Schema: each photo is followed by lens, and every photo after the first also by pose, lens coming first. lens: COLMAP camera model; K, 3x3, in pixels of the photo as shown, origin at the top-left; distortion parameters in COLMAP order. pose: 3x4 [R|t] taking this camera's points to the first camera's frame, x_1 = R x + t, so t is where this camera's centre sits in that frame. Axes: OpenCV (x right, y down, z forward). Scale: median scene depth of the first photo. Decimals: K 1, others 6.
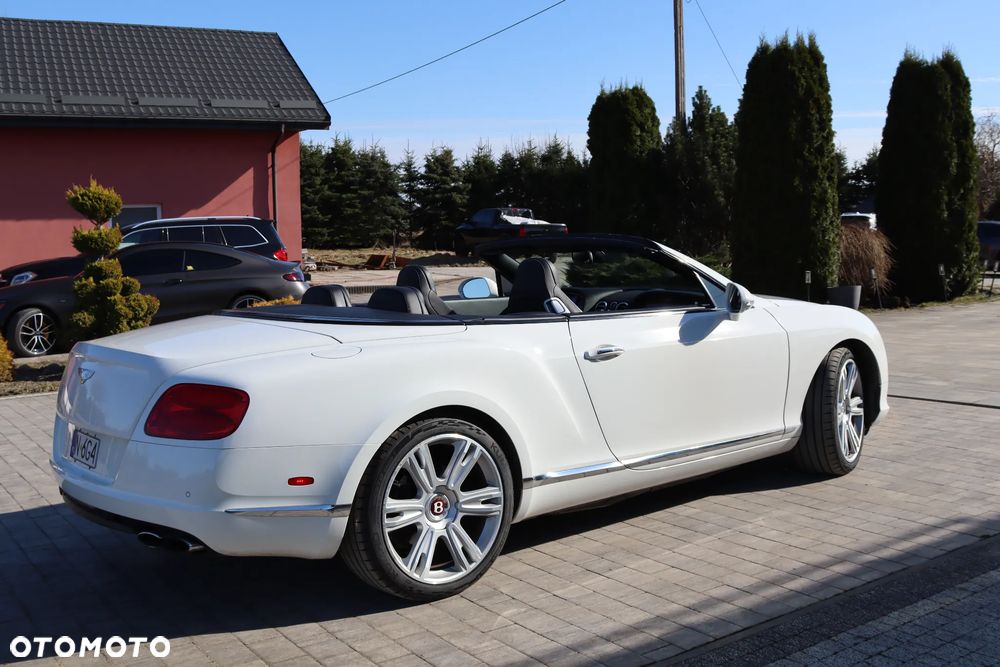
lens RADIAL K [[1049.9, 0, 497.1], [0, 1049.9, 332.0], [0, 0, 1]] dist [-0.122902, 0.143132]
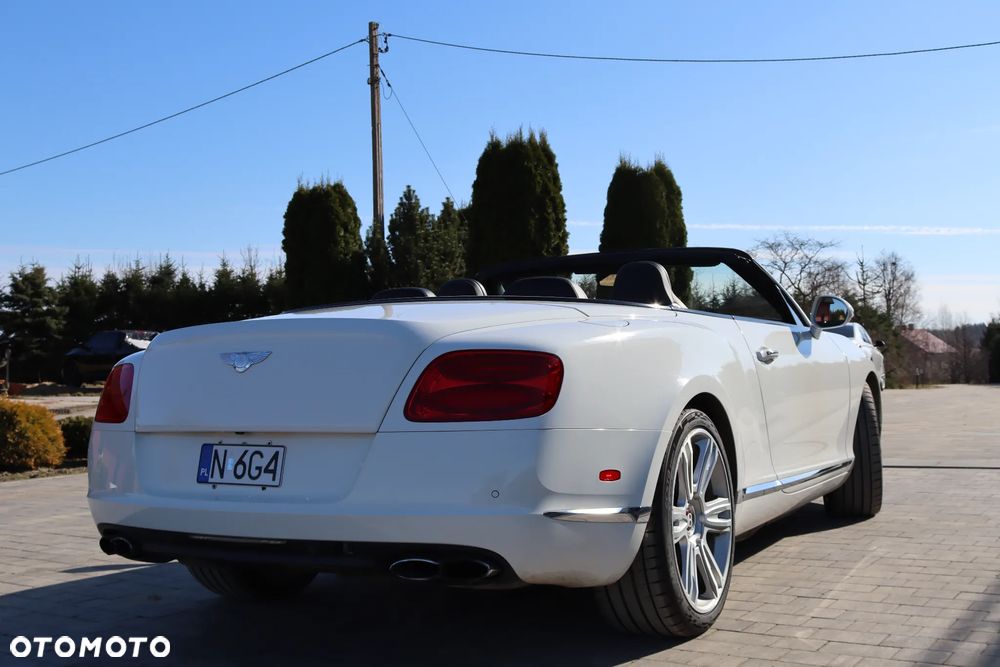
lens RADIAL K [[1149.4, 0, 498.2], [0, 1149.4, 333.2], [0, 0, 1]] dist [-0.092056, 0.050677]
pose [[0.929595, 0.011316, 0.368409, -0.124719], [0.037660, 0.991381, -0.125479, 0.030464], [-0.366653, 0.130519, 0.921157, 0.049756]]
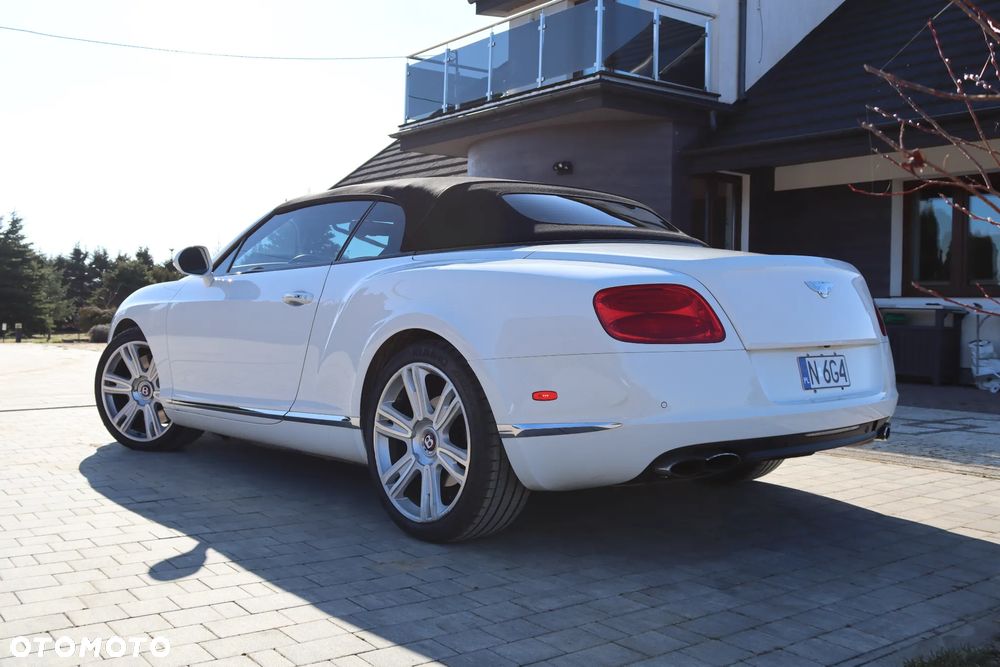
lens RADIAL K [[993.4, 0, 503.4], [0, 993.4, 334.9], [0, 0, 1]] dist [-0.099384, 0.033842]
pose [[-0.033882, -0.000013, 0.999426, -0.291510], [0.091344, 0.995815, 0.003110, 0.012762], [-0.995243, 0.091397, -0.033739, 0.308700]]
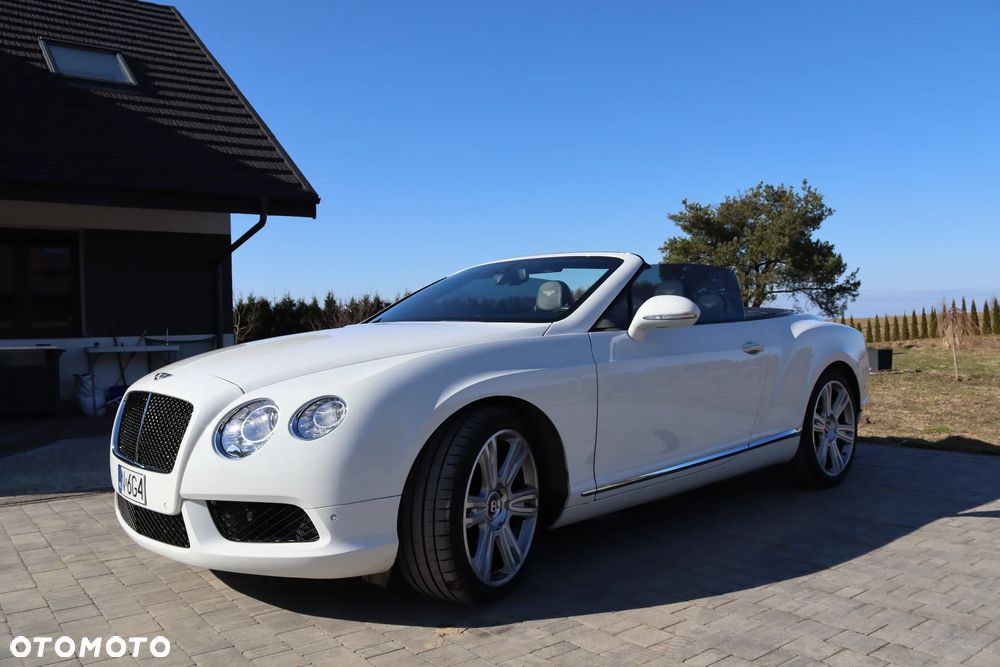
lens RADIAL K [[834.4, 0, 493.8], [0, 834.4, 330.0], [0, 0, 1]] dist [-0.174756, 0.162681]
pose [[-0.997553, 0.054929, -0.043251, 0.046711], [0.050256, 0.993455, 0.102579, -0.035182], [0.048602, 0.100154, -0.993784, 0.595258]]
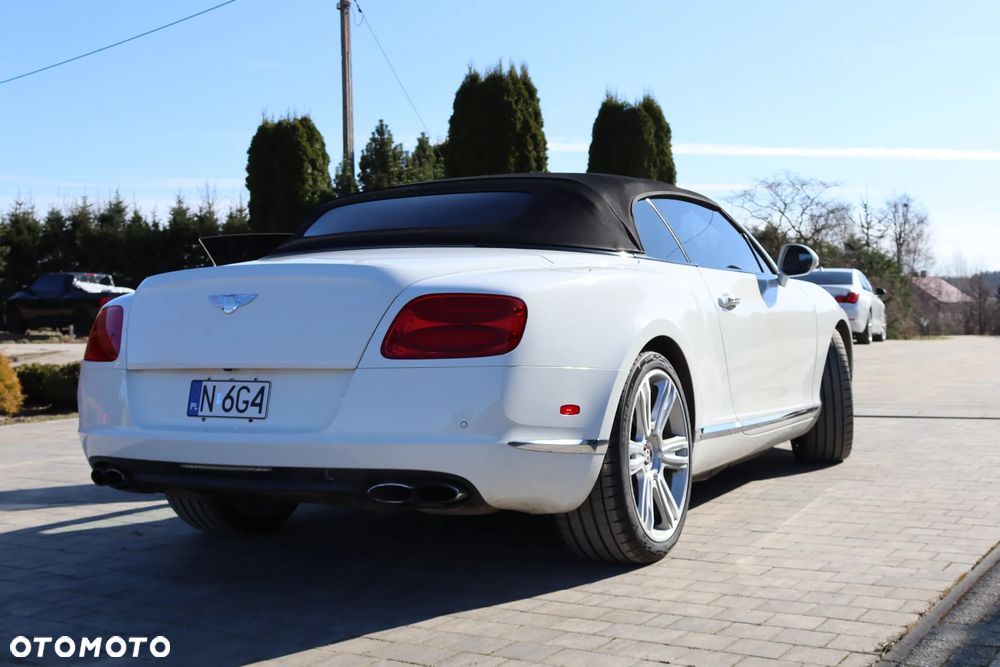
lens RADIAL K [[1248.8, 0, 500.1], [0, 1248.8, 335.2], [0, 0, 1]] dist [-0.063257, 0.041669]
pose [[0.922617, -0.000873, 0.385717, -0.135233], [0.034045, 0.996279, -0.079178, 0.034485], [-0.384213, 0.086183, 0.919213, 0.018955]]
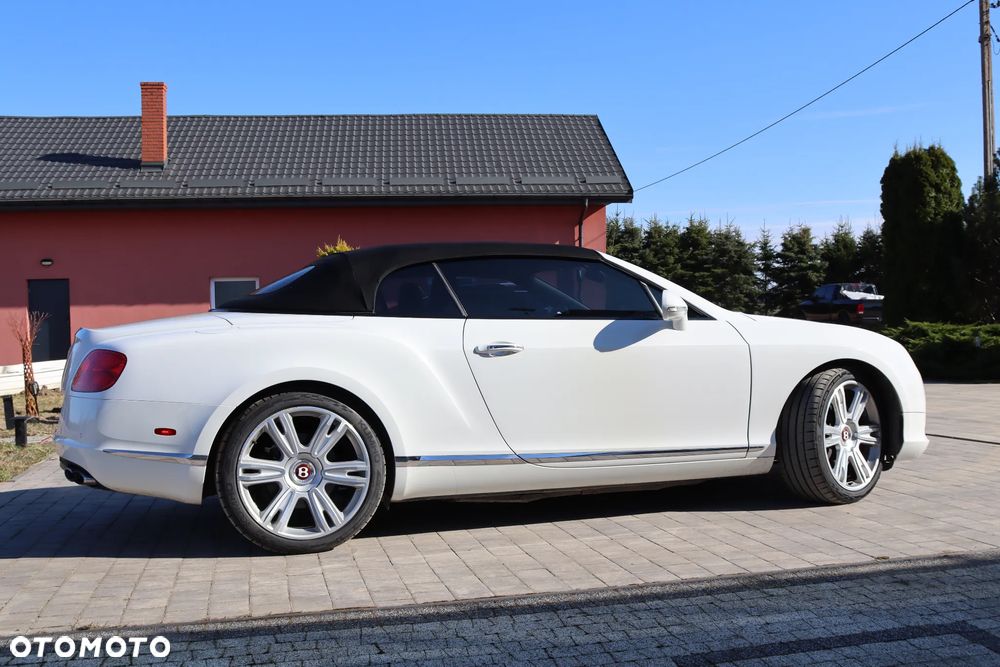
lens RADIAL K [[1040.0, 0, 497.8], [0, 1040.0, 326.4], [0, 0, 1]] dist [-0.133160, 0.182741]
pose [[0.929823, 0.007613, -0.367928, 0.130072], [-0.039464, 0.996083, -0.079123, 0.021417], [0.365884, 0.088091, 0.926482, 0.006431]]
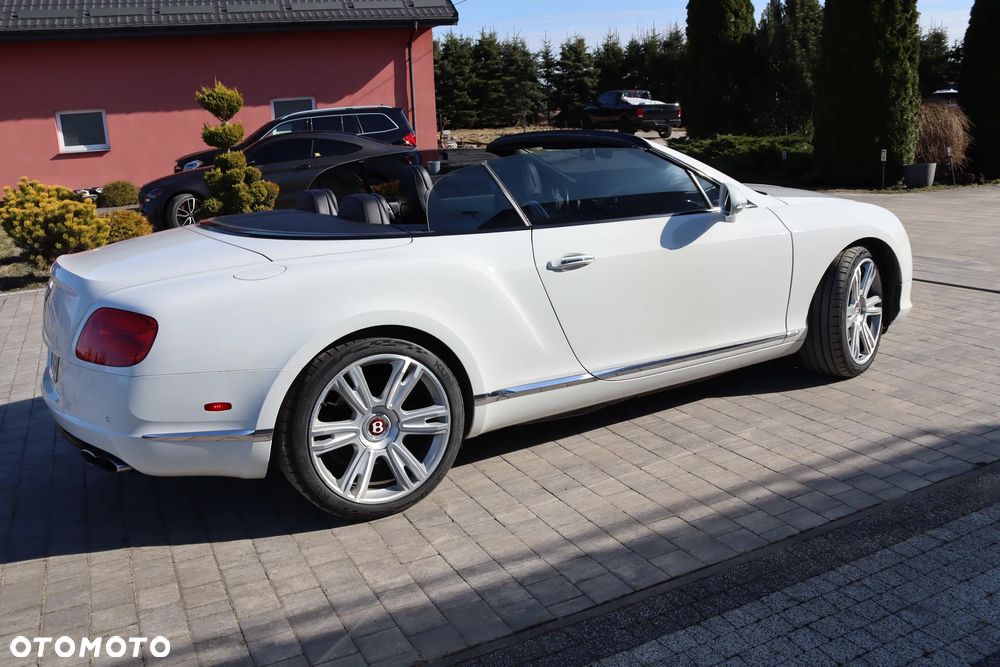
lens RADIAL K [[879.9, 0, 498.5], [0, 879.9, 334.3], [0, 0, 1]] dist [-0.155280, 0.148594]
pose [[0.988107, 0.014013, -0.153131, 0.042729], [0.010034, 0.987840, 0.155147, -0.010626], [0.153443, -0.154839, 0.975951, 0.054043]]
